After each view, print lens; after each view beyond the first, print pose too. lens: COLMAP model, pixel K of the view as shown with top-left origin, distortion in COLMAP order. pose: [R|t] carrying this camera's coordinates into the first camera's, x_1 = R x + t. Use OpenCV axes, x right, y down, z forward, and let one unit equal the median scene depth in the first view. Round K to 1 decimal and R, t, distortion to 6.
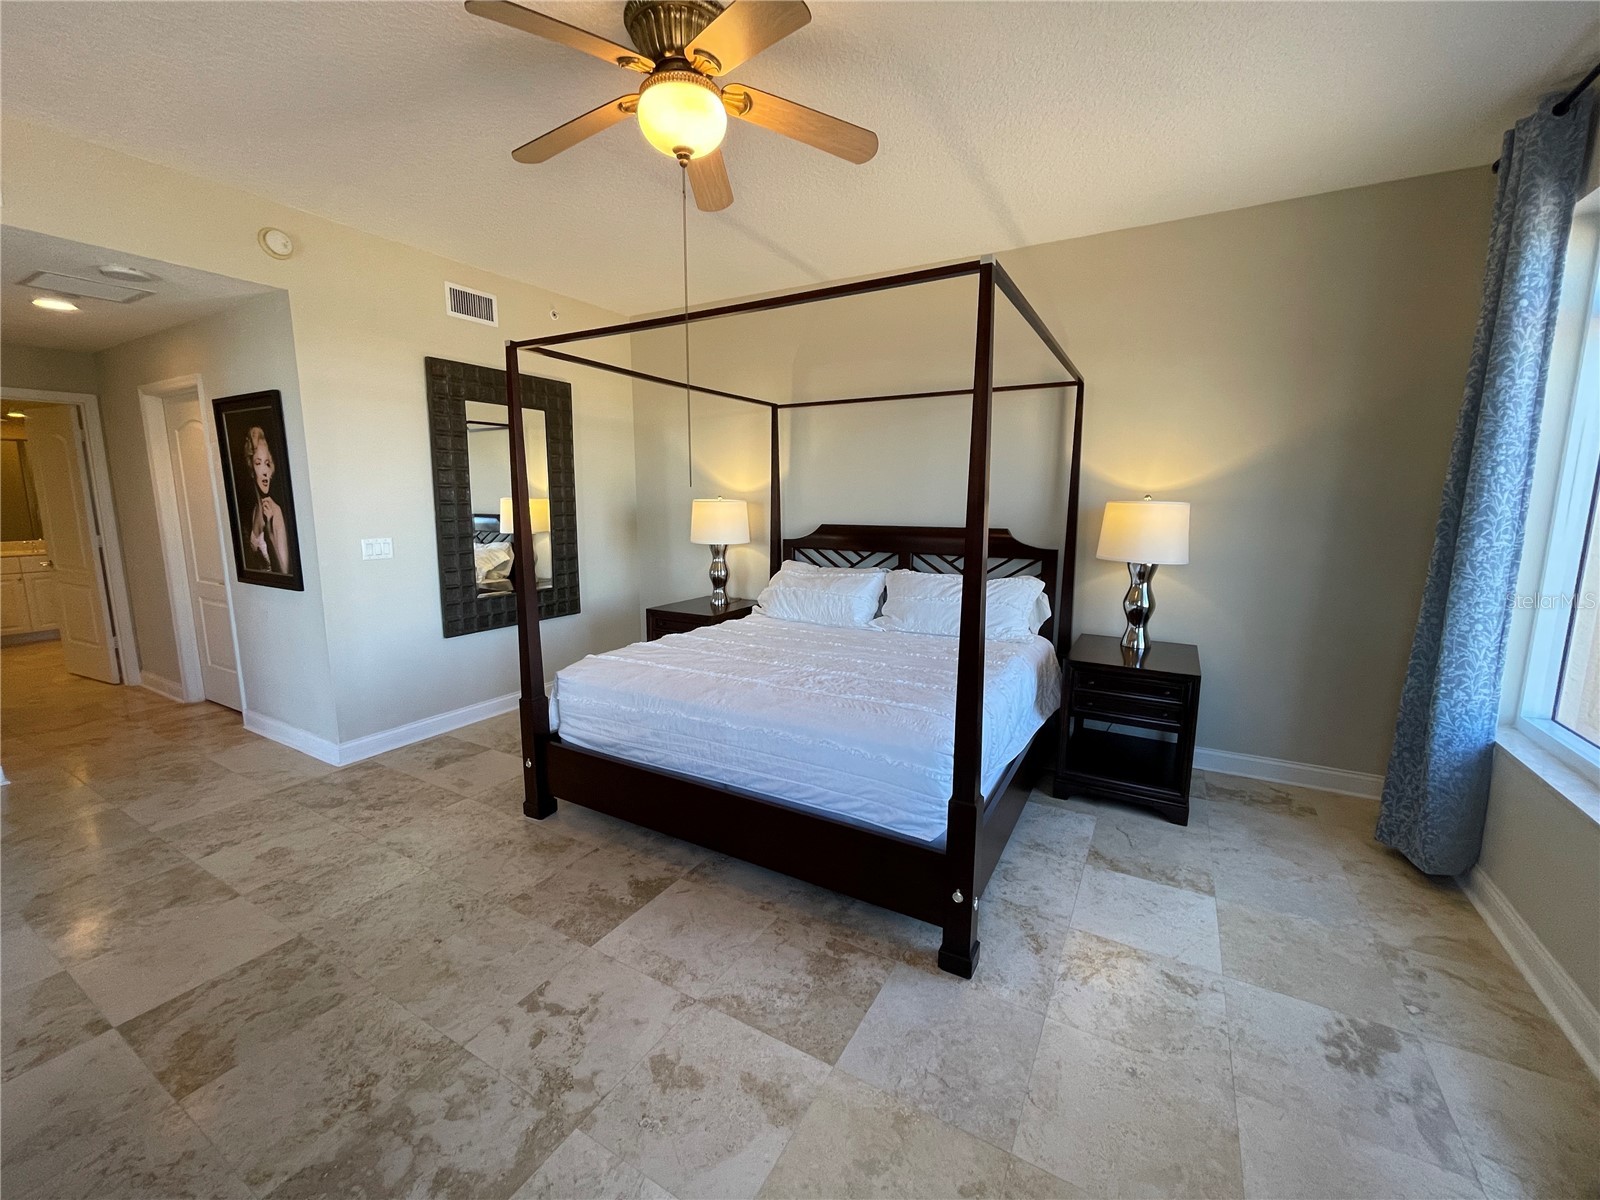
lens RADIAL K [[648.7, 0, 800.2], [0, 648.7, 596.3], [0, 0, 1]] dist [-0.008258, 0.003156]
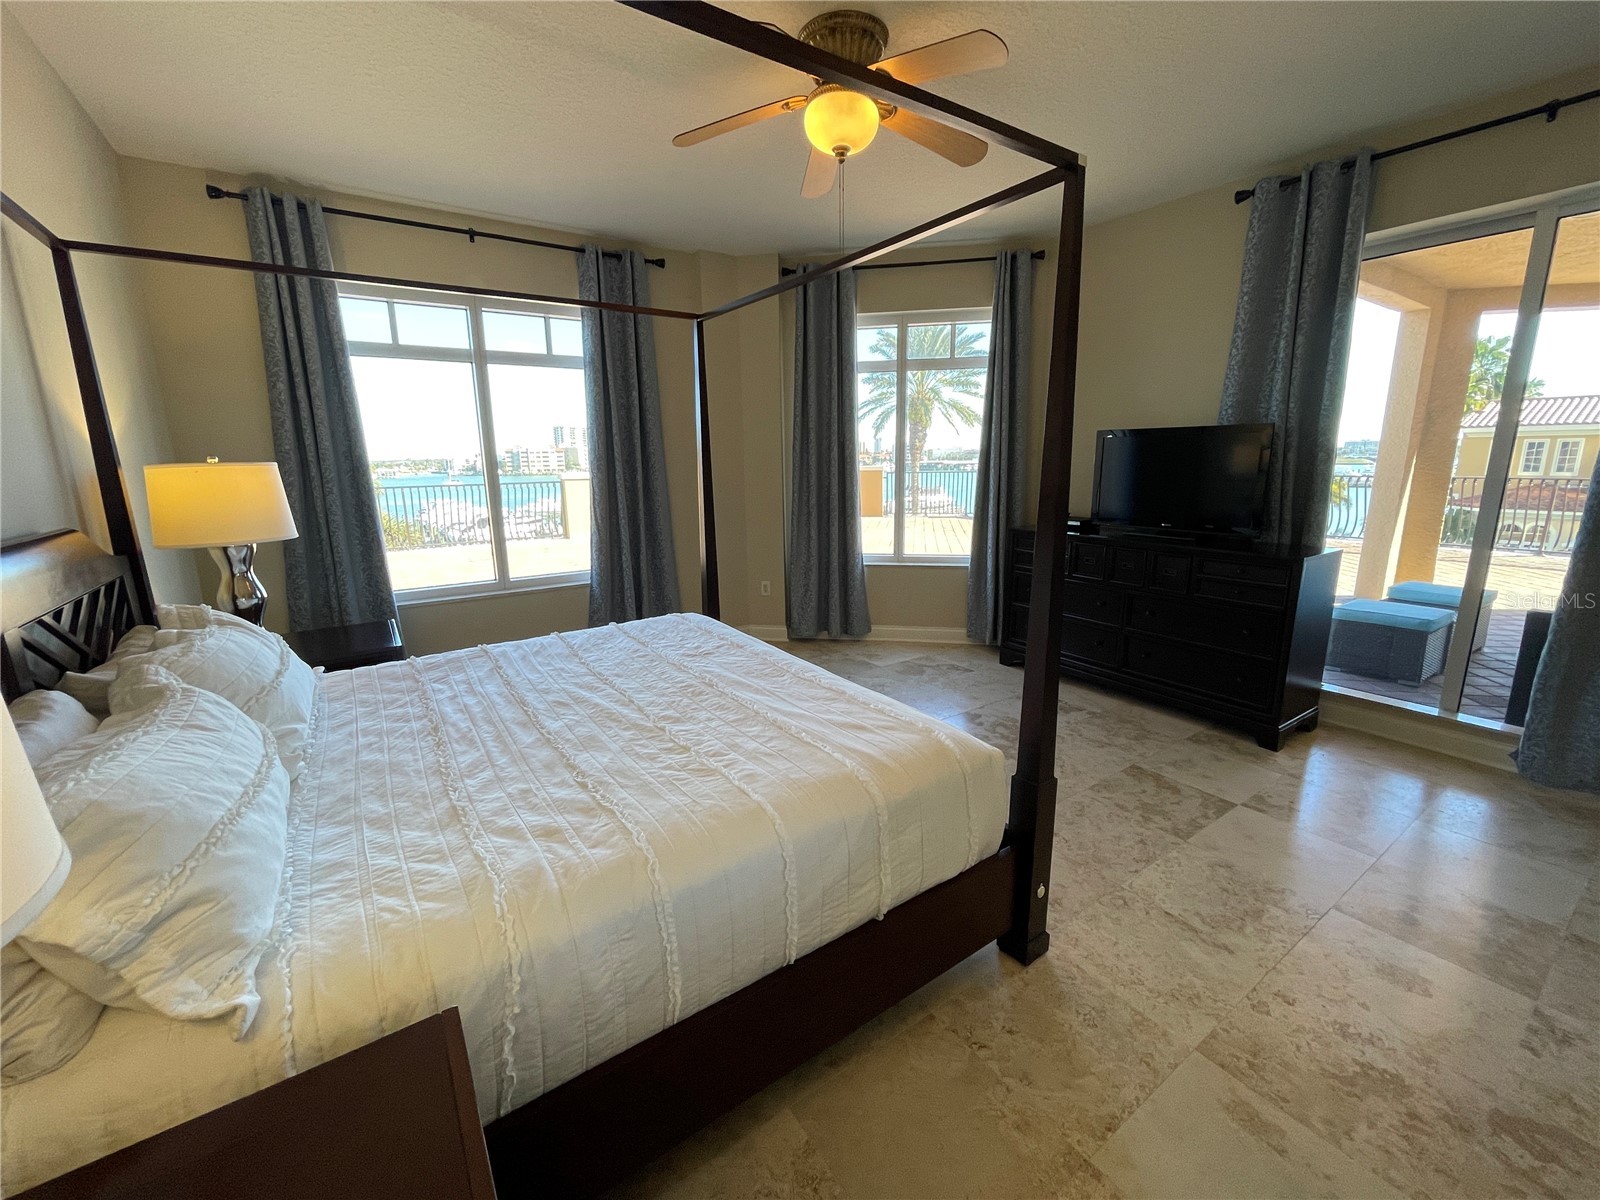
lens RADIAL K [[648.2, 0, 800.1], [0, 648.2, 593.3], [0, 0, 1]] dist [-0.002863, 0.000308]
pose [[-0.901014, -0.079680, 0.426409, -0.430627], [0.078668, 0.936672, 0.341259, -0.217650], [-0.426597, 0.341024, -0.837686, 1.449765]]
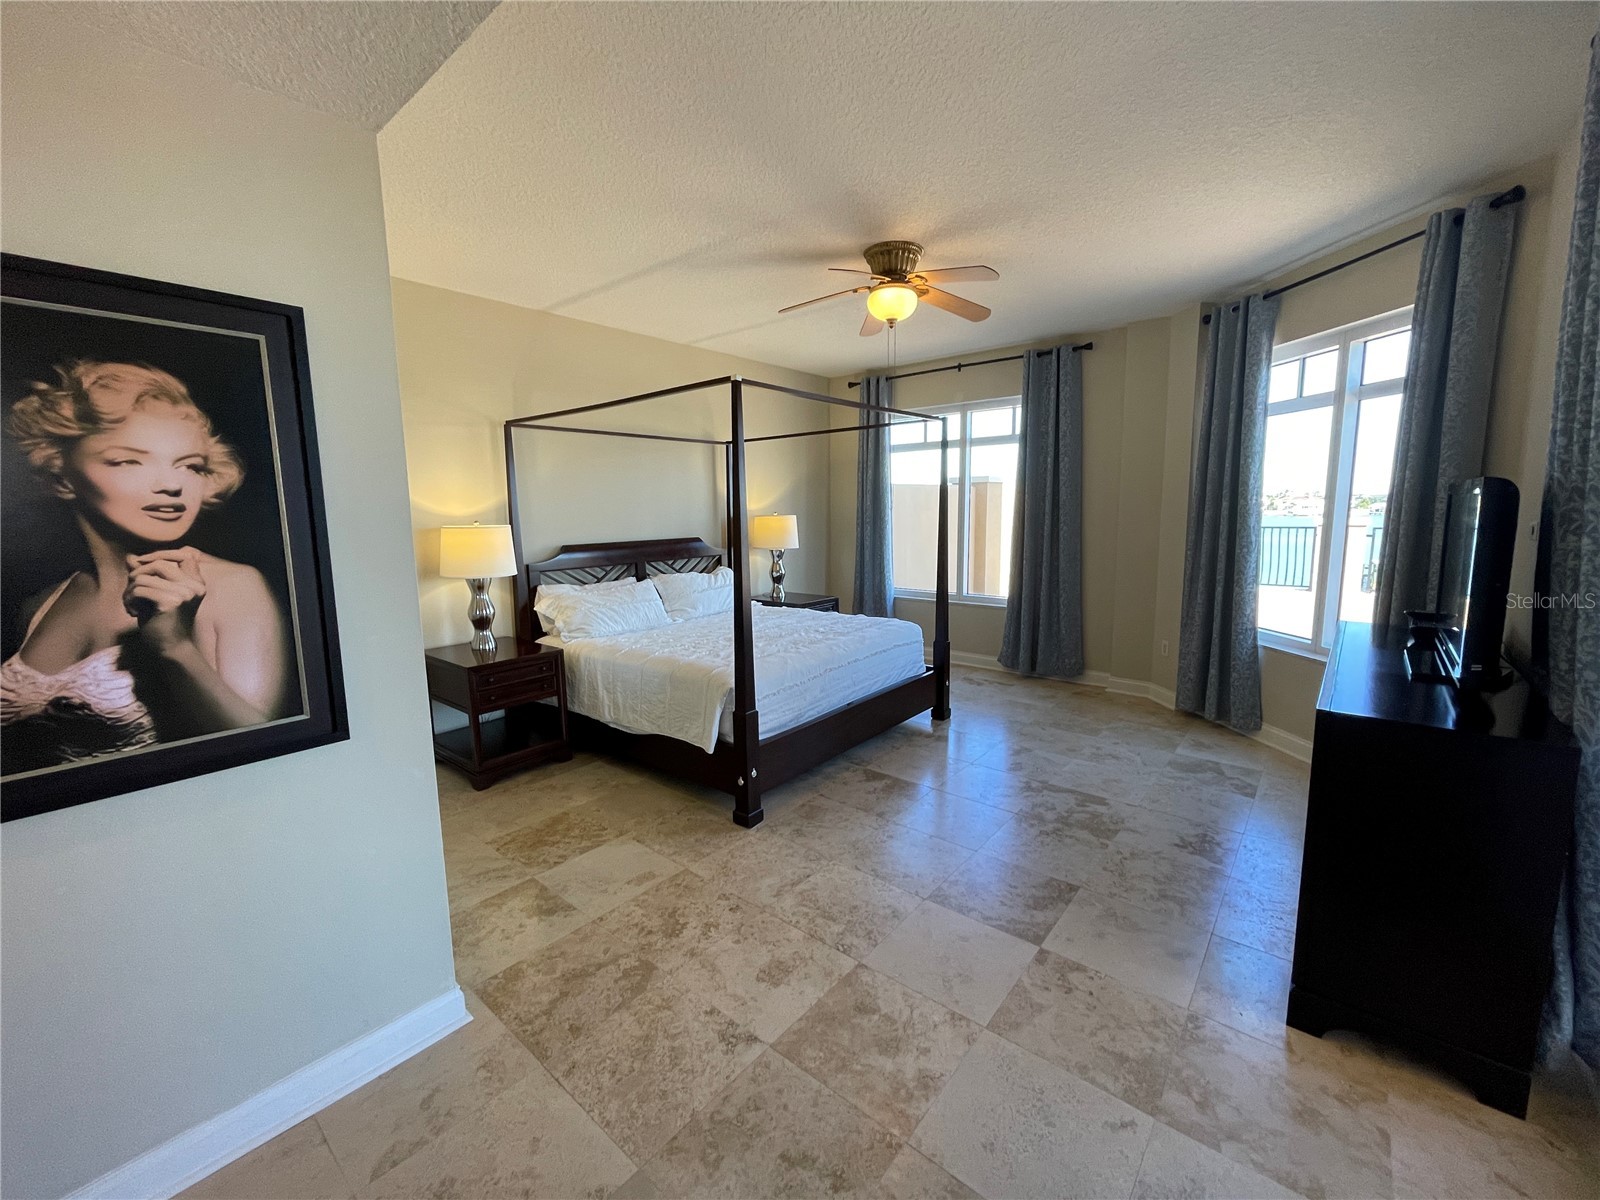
lens RADIAL K [[648.2, 0, 800.1], [0, 648.2, 593.3], [0, 0, 1]] dist [-0.002863, 0.000308]
pose [[0.174118, -0.136828, 0.975172, -1.304271], [0.167551, 0.979976, 0.107586, -0.120694], [-0.970366, 0.144658, 0.193557, 0.638661]]
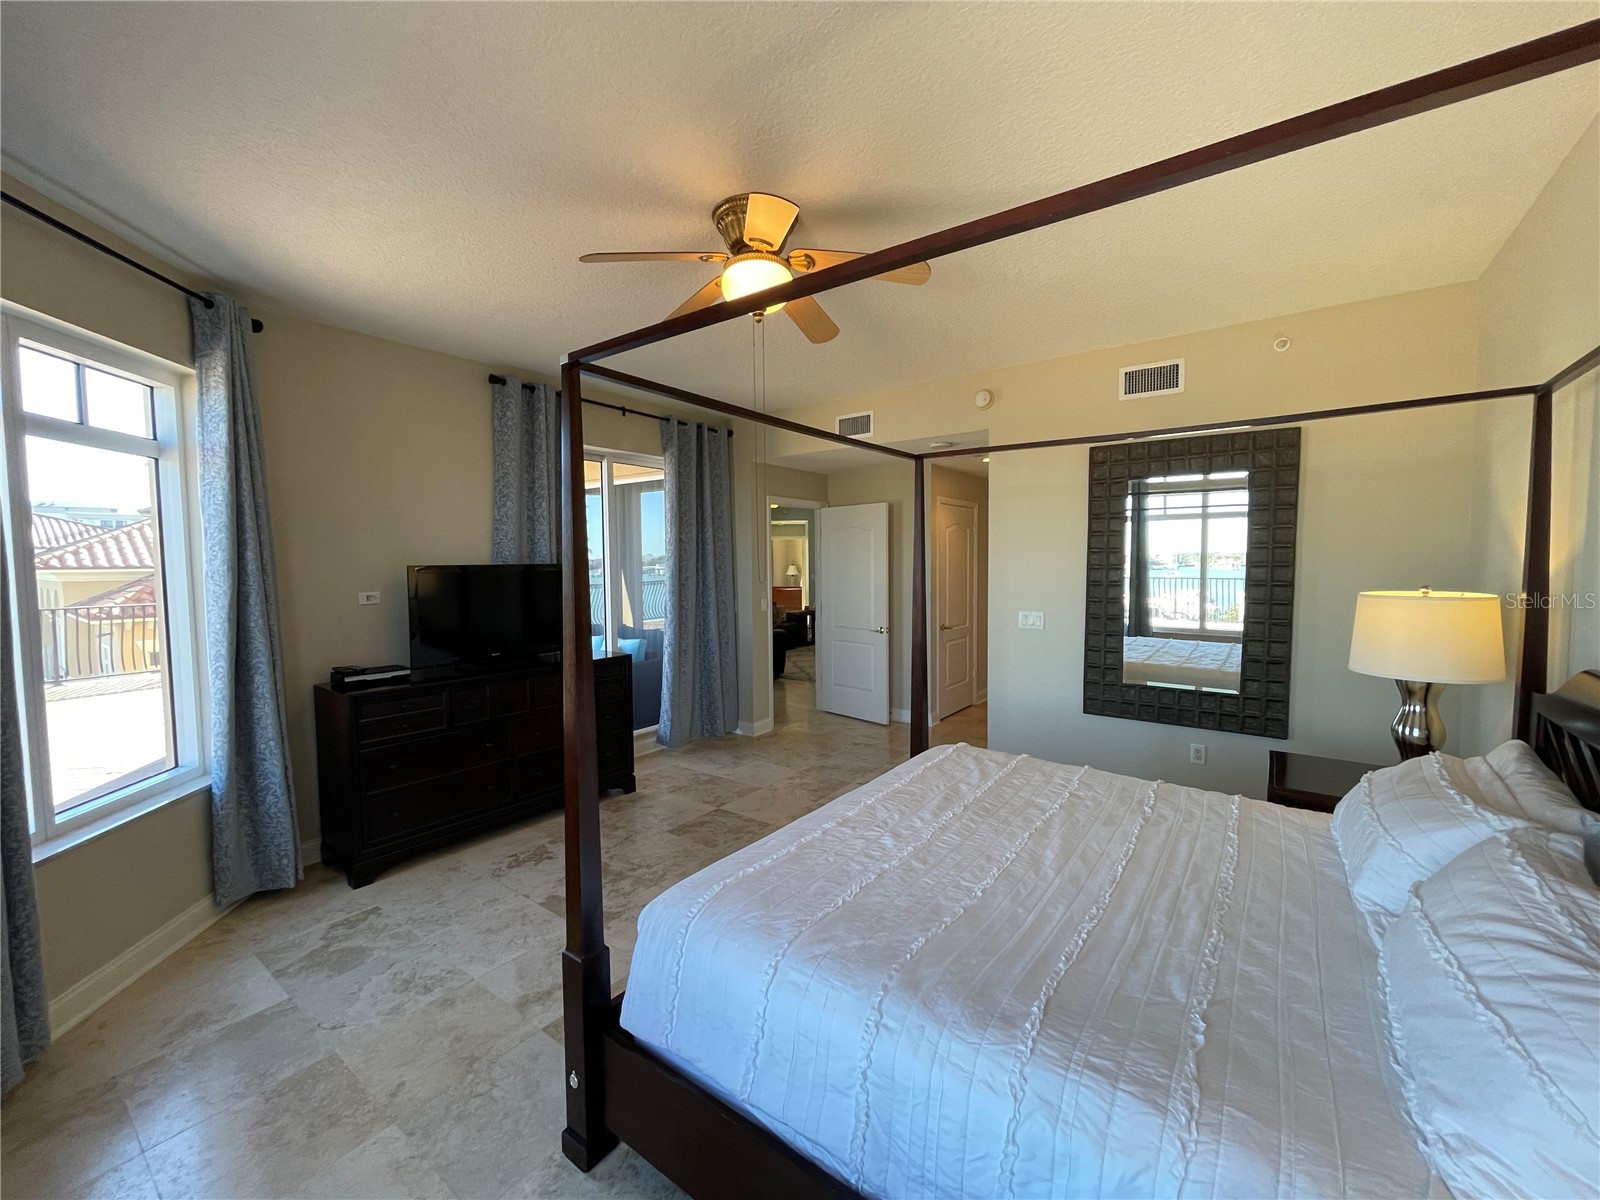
lens RADIAL K [[648.2, 0, 795.6], [0, 648.2, 597.3], [0, 0, 1]] dist [0.002282, 0.000576]
pose [[-0.123412, 0.056660, -0.990737, 0.664285], [-0.144529, 0.986697, 0.074432, -0.163904], [0.981774, 0.152376, -0.113582, 0.816941]]
